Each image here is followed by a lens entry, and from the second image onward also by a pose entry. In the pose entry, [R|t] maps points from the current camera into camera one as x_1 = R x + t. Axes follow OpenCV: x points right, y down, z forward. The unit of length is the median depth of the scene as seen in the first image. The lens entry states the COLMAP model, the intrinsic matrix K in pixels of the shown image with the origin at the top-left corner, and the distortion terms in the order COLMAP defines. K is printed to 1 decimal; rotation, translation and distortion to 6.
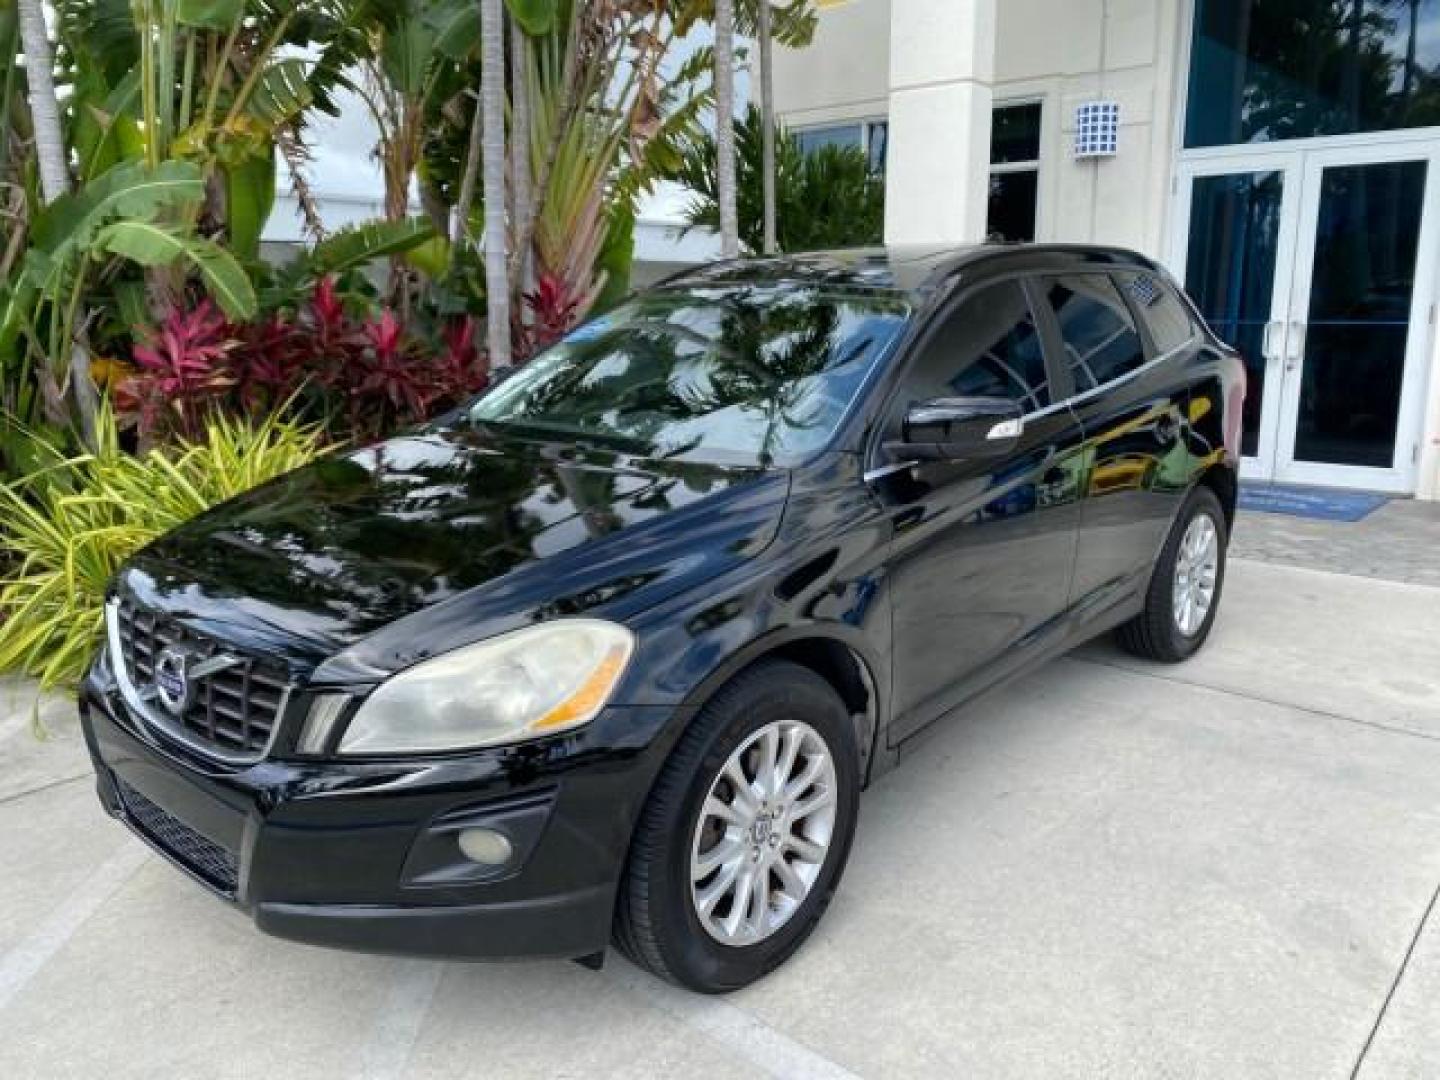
lens RADIAL K [[1117.9, 0, 717.2], [0, 1117.9, 535.4], [0, 0, 1]] dist [0.005800, -0.004952]
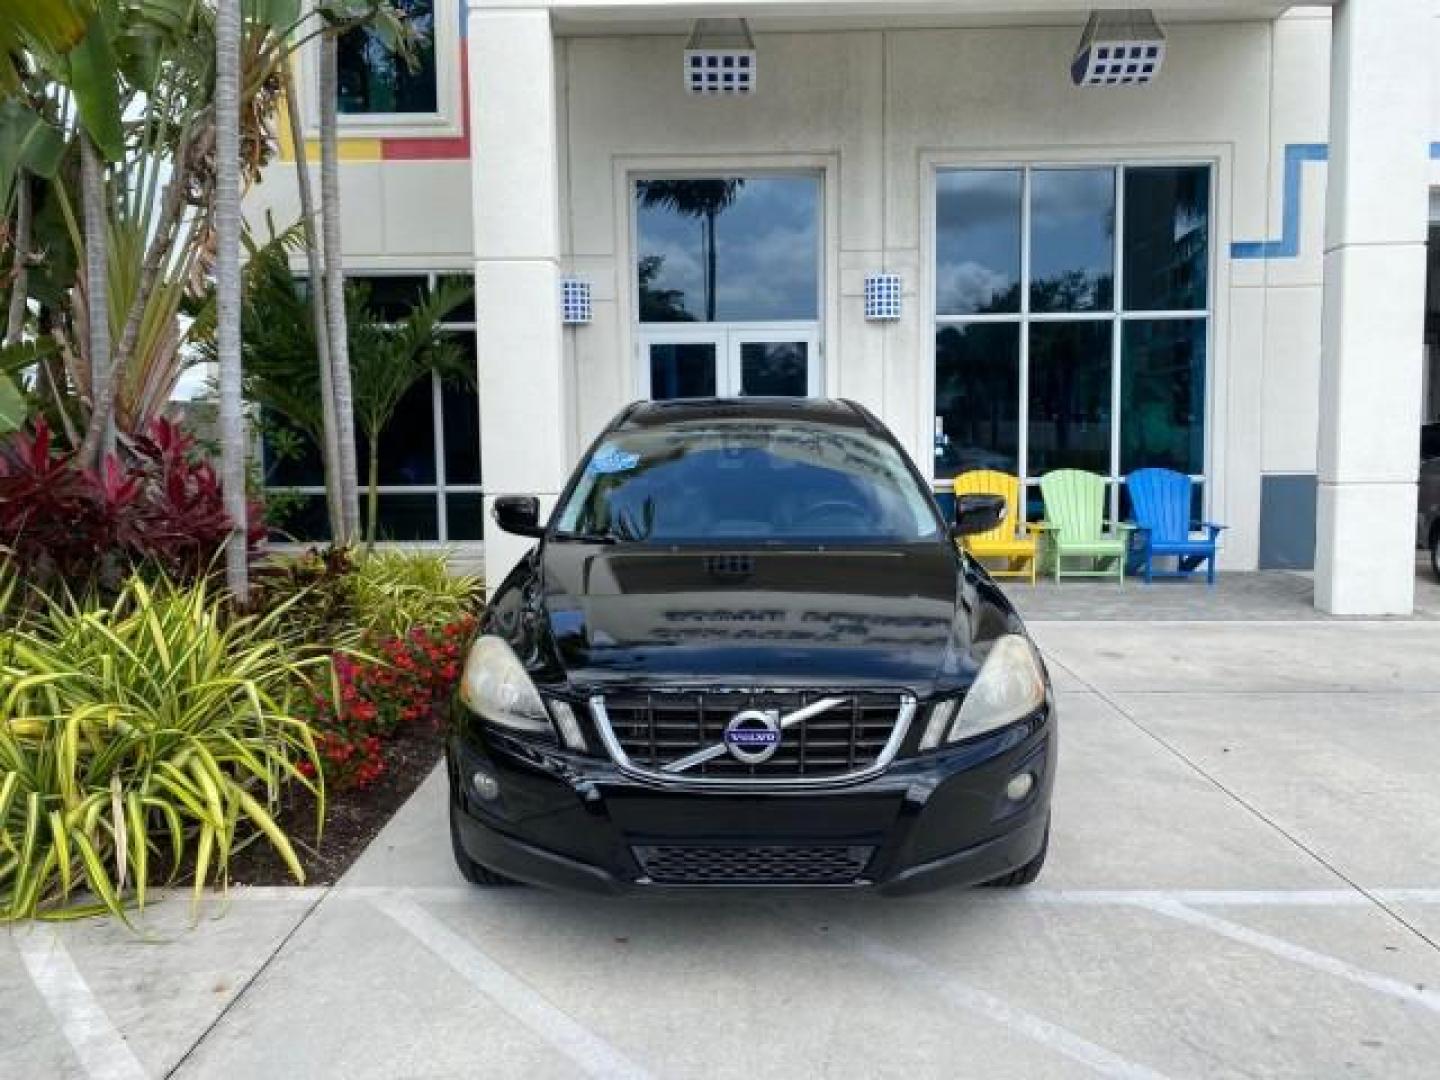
lens RADIAL K [[1139.0, 0, 714.8], [0, 1139.0, 532.7], [0, 0, 1]] dist [0.007699, -0.009025]
pose [[0.746339, -0.063071, 0.662571, -0.694513], [0.147477, 0.986425, -0.072224, -0.004743], [-0.649021, 0.151617, 0.745509, 0.027584]]
